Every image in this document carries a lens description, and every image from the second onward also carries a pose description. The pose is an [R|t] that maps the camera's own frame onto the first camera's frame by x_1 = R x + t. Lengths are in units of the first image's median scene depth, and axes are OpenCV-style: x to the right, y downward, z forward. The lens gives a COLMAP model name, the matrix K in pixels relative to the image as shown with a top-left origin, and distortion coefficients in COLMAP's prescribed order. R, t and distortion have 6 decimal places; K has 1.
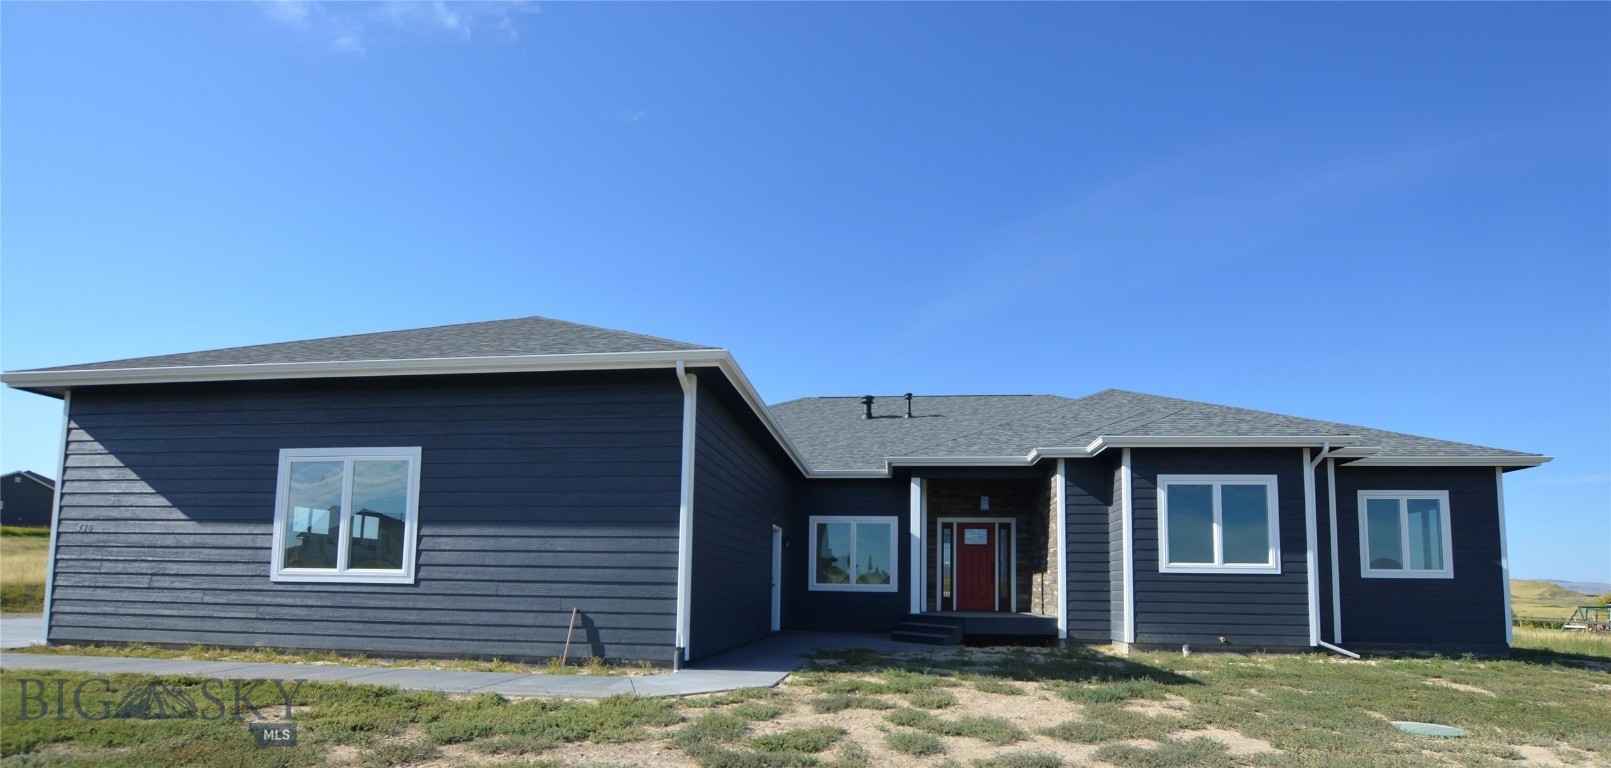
lens RADIAL K [[1526.6, 0, 805.5], [0, 1526.6, 384.0], [0, 0, 1]] dist [-0.066316, 0.000858]
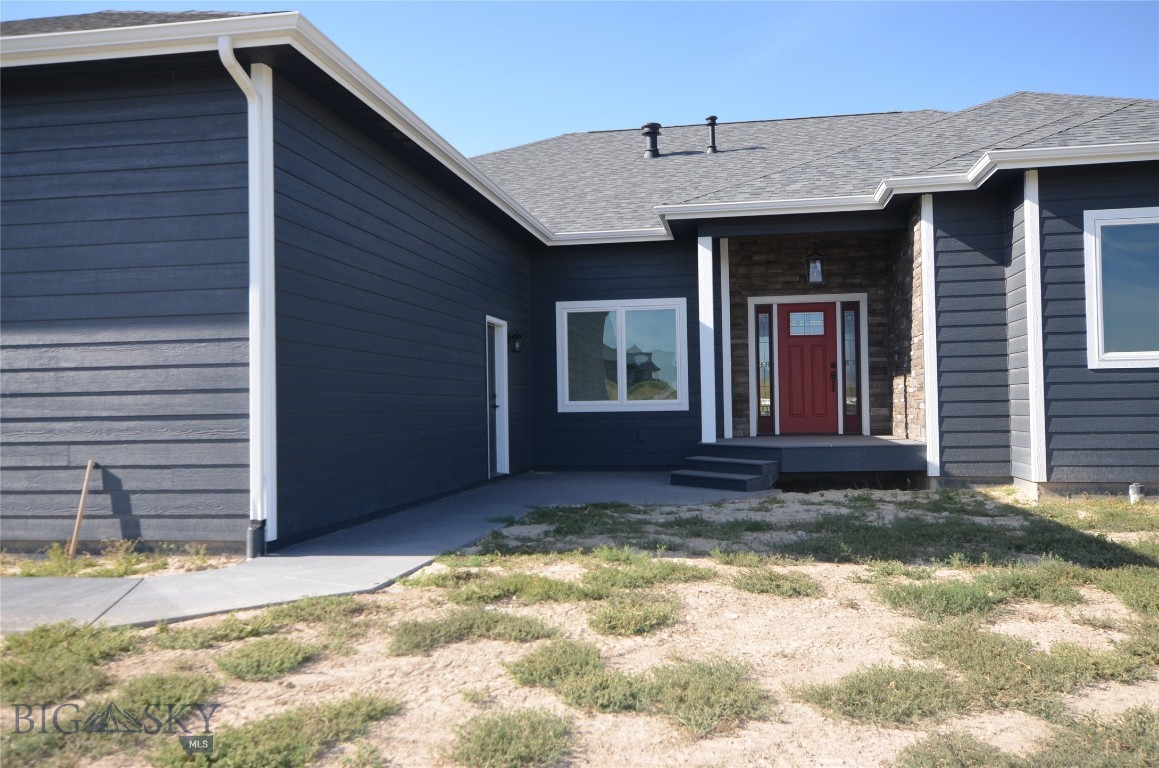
lens RADIAL K [[1620.7, 0, 579.5], [0, 1620.7, 384.0], [0, 0, 1]] dist [0.079192, 0.002086]
pose [[0.994095, -0.033643, -0.103170, 0.094489], [0.046263, 0.991391, 0.122487, 0.038669], [0.098161, -0.126537, 0.987093, 0.319504]]
